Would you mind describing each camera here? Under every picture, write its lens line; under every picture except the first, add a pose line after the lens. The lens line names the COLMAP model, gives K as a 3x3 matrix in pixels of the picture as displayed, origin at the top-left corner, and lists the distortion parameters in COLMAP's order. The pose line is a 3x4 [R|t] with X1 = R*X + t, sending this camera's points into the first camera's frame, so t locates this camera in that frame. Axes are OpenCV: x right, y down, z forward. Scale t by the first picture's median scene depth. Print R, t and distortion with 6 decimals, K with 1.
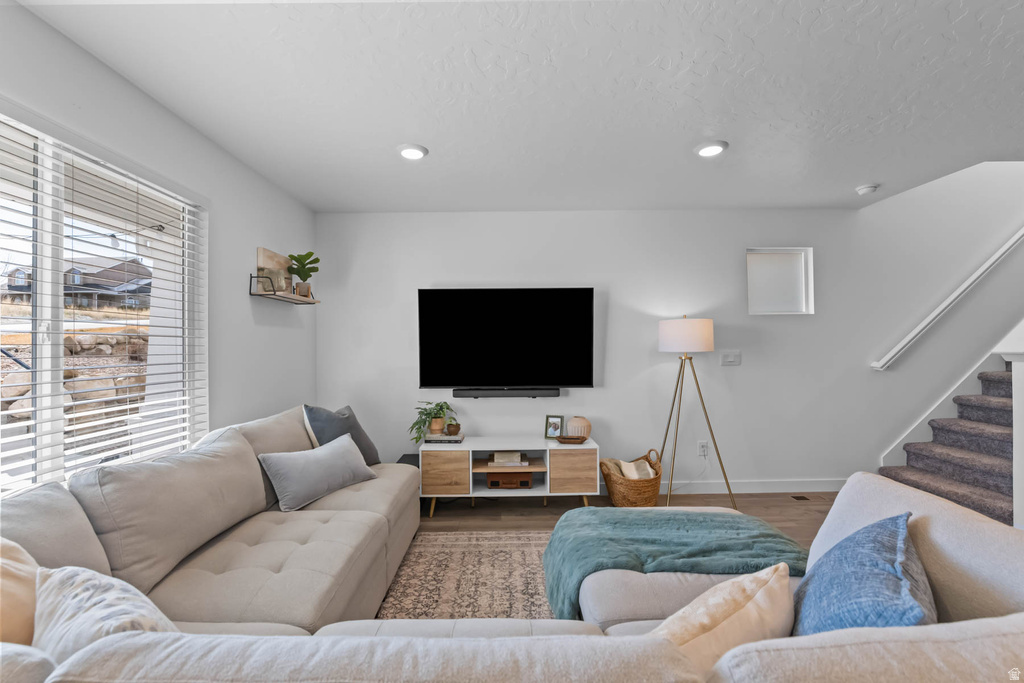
lens RADIAL K [[465.8, 0, 513.5], [0, 465.8, 351.5], [0, 0, 1]] dist [-0.011334, -0.004349]
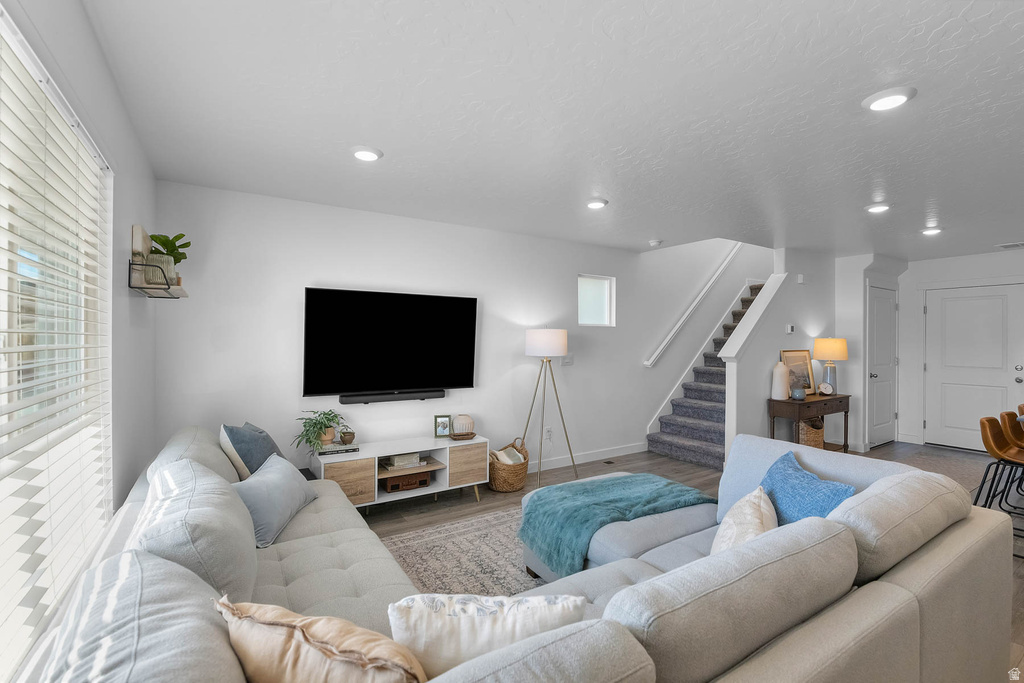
lens RADIAL K [[465.8, 0, 513.5], [0, 465.8, 351.5], [0, 0, 1]] dist [-0.011334, -0.004349]
pose [[0.840105, -0.002115, 0.542420, -0.370287], [-0.002760, 0.999963, 0.008175, -0.020071], [-0.542417, -0.008365, 0.840067, 0.011300]]
